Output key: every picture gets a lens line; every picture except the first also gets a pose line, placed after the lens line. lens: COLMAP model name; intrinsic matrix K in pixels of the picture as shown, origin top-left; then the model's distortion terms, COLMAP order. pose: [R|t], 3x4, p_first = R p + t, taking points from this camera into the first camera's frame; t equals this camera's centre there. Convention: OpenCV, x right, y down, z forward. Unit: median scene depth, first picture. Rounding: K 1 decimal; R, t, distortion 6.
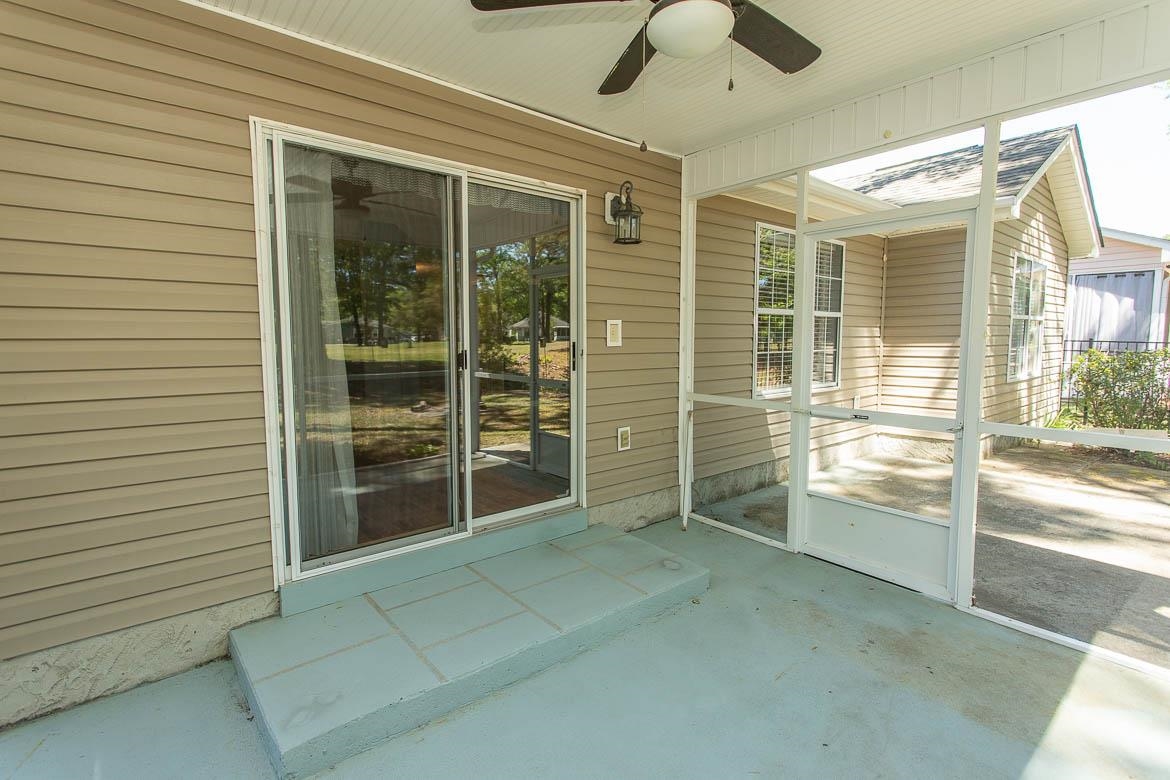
lens RADIAL K [[549.9, 0, 585.8], [0, 549.9, 386.7], [0, 0, 1]] dist [0.002251, 0.001519]
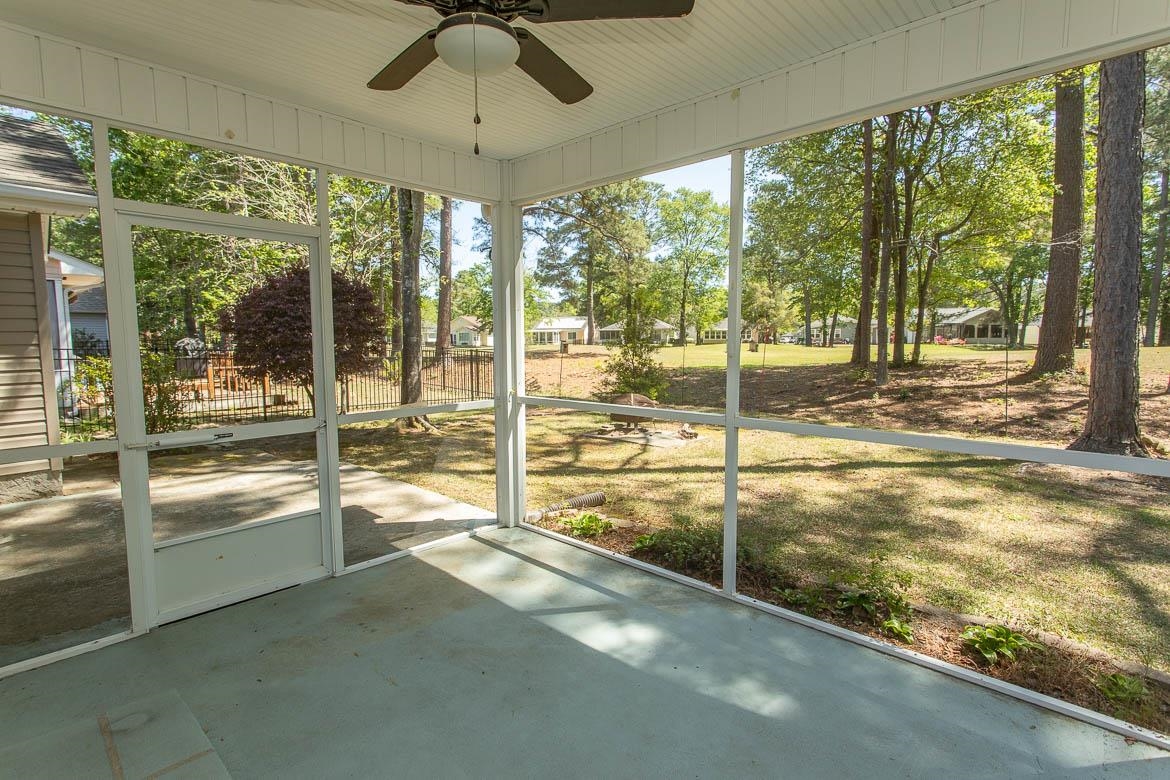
lens RADIAL K [[549.9, 0, 585.3], [0, 549.9, 388.4], [0, 0, 1]] dist [0.002251, 0.001519]
pose [[-0.128654, -0.086734, 0.987889, -0.528434], [0.094550, 0.990557, 0.099281, -0.063097], [-0.987172, 0.106178, -0.119239, 0.579498]]
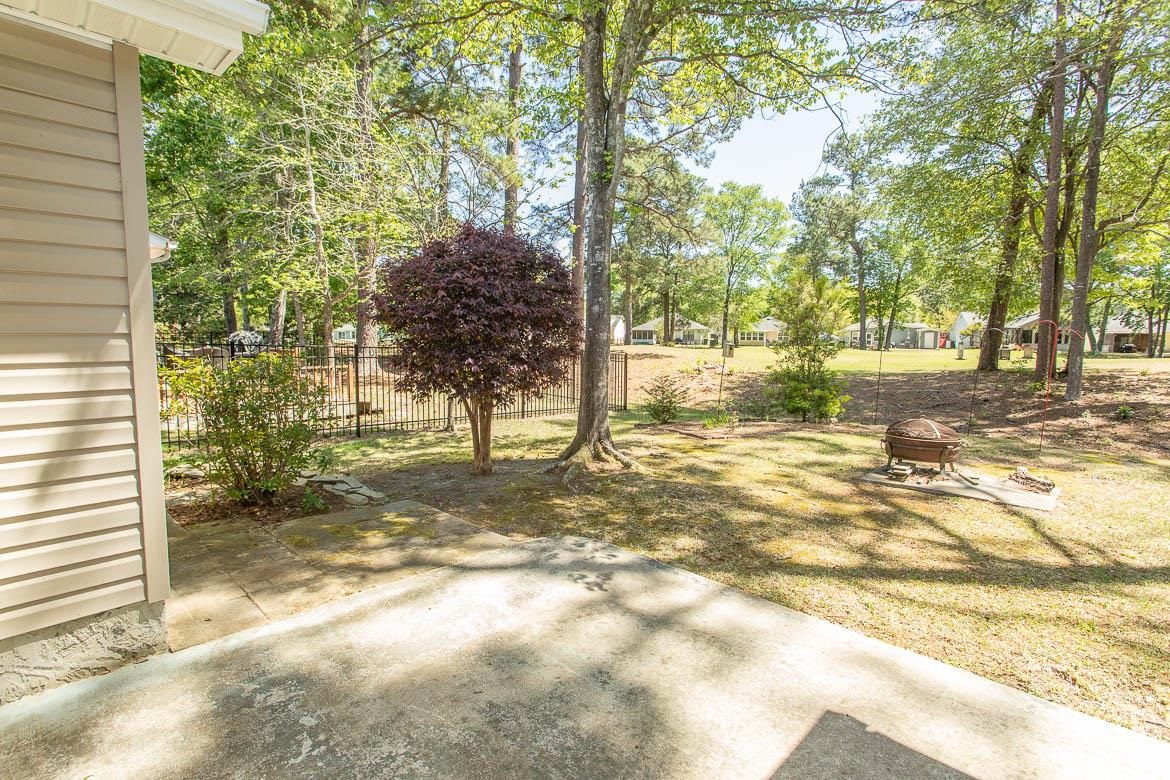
lens RADIAL K [[549.9, 0, 585.1], [0, 549.9, 387.8], [0, 0, 1]] dist [0.002251, 0.001519]
pose [[-0.106090, -0.088605, 0.990401, 0.555693], [0.080149, 0.992019, 0.097335, -0.139541], [-0.991121, 0.089705, -0.098142, 1.488628]]
